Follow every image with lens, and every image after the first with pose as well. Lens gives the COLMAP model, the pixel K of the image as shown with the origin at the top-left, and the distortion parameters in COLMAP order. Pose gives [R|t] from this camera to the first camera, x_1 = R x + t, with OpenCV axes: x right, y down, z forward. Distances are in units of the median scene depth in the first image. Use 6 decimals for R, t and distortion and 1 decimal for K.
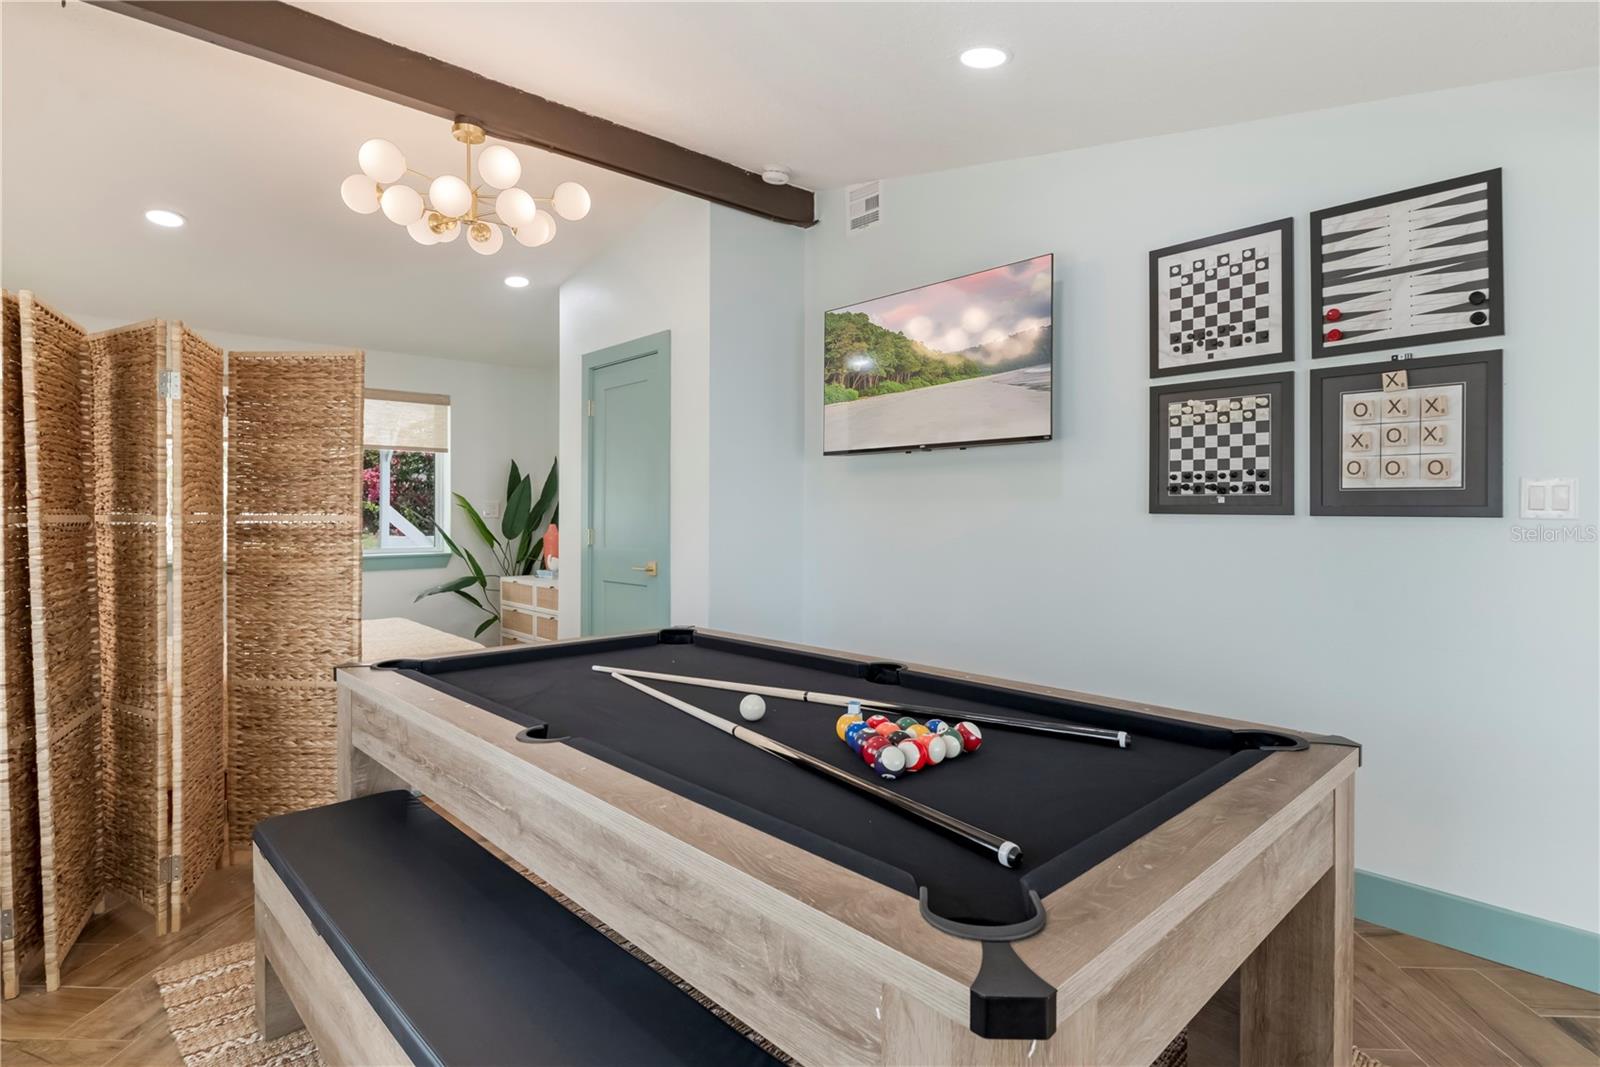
lens RADIAL K [[806.5, 0, 799.7], [0, 806.5, 529.7], [0, 0, 1]] dist [0.009276, -0.006942]
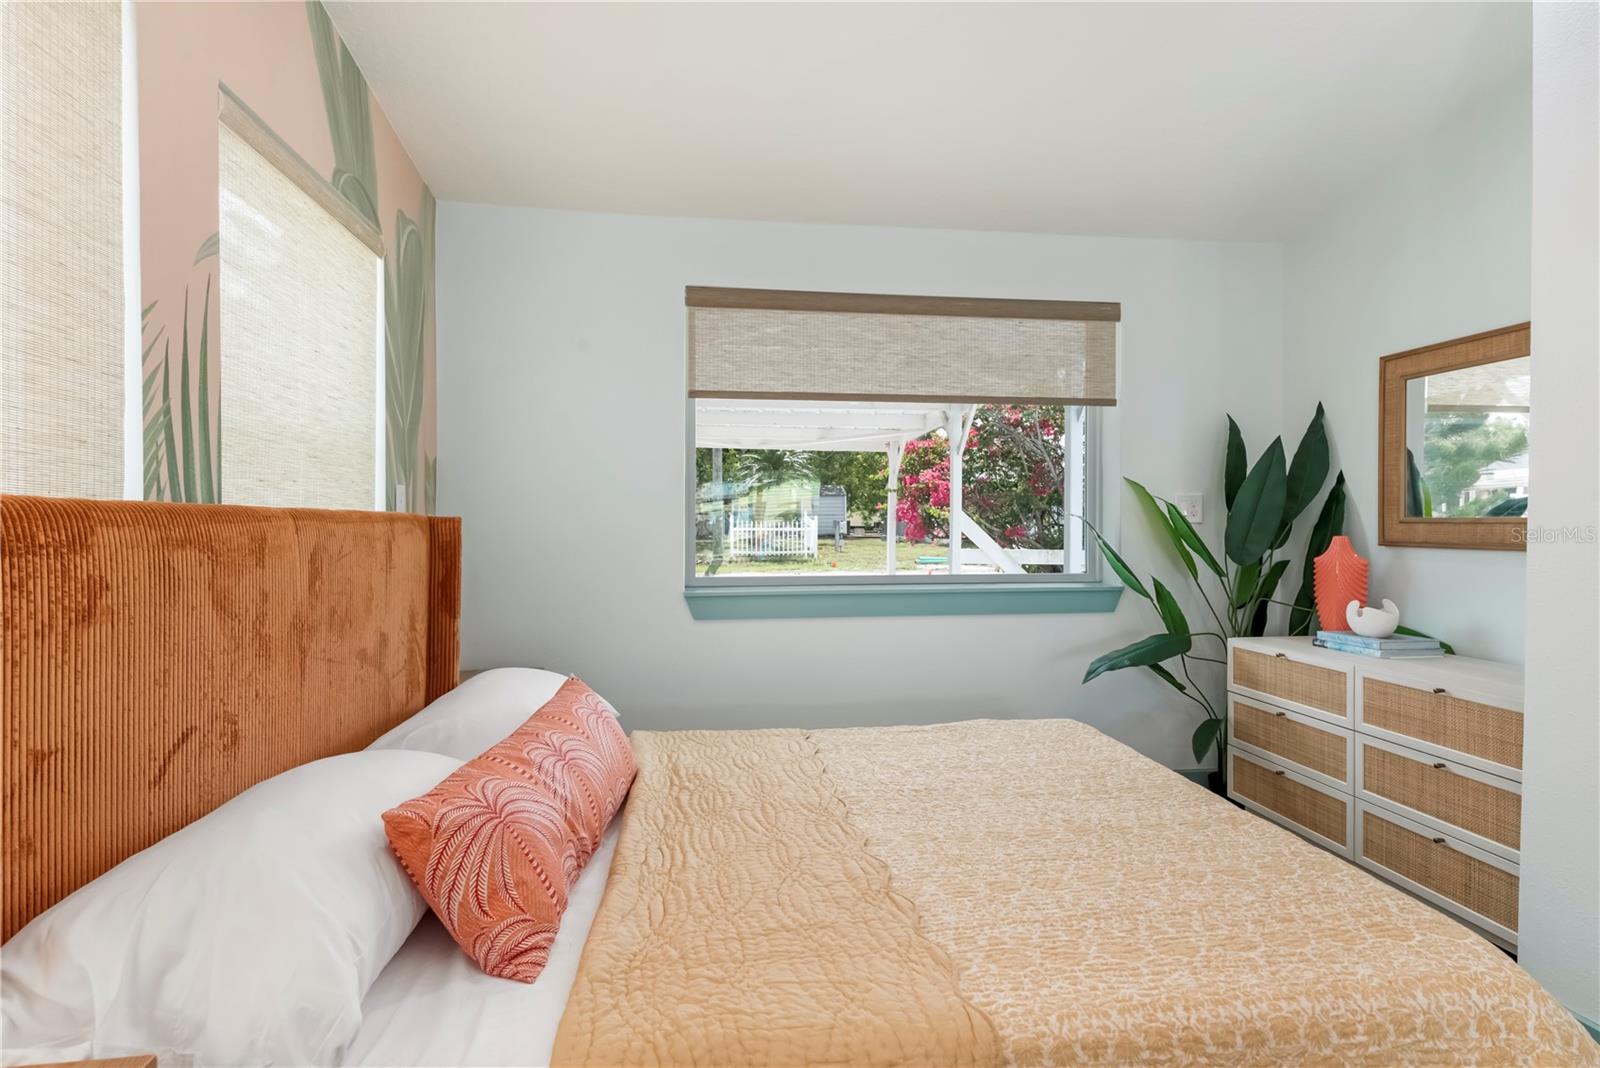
lens RADIAL K [[806.5, 0, 799.6], [0, 806.5, 533.2], [0, 0, 1]] dist [0.009276, -0.006942]
pose [[0.816141, 0.003084, -0.577844, -0.291862], [-0.008064, 0.999949, -0.006054, -0.002439], [0.577796, 0.009601, 0.816125, 0.418204]]
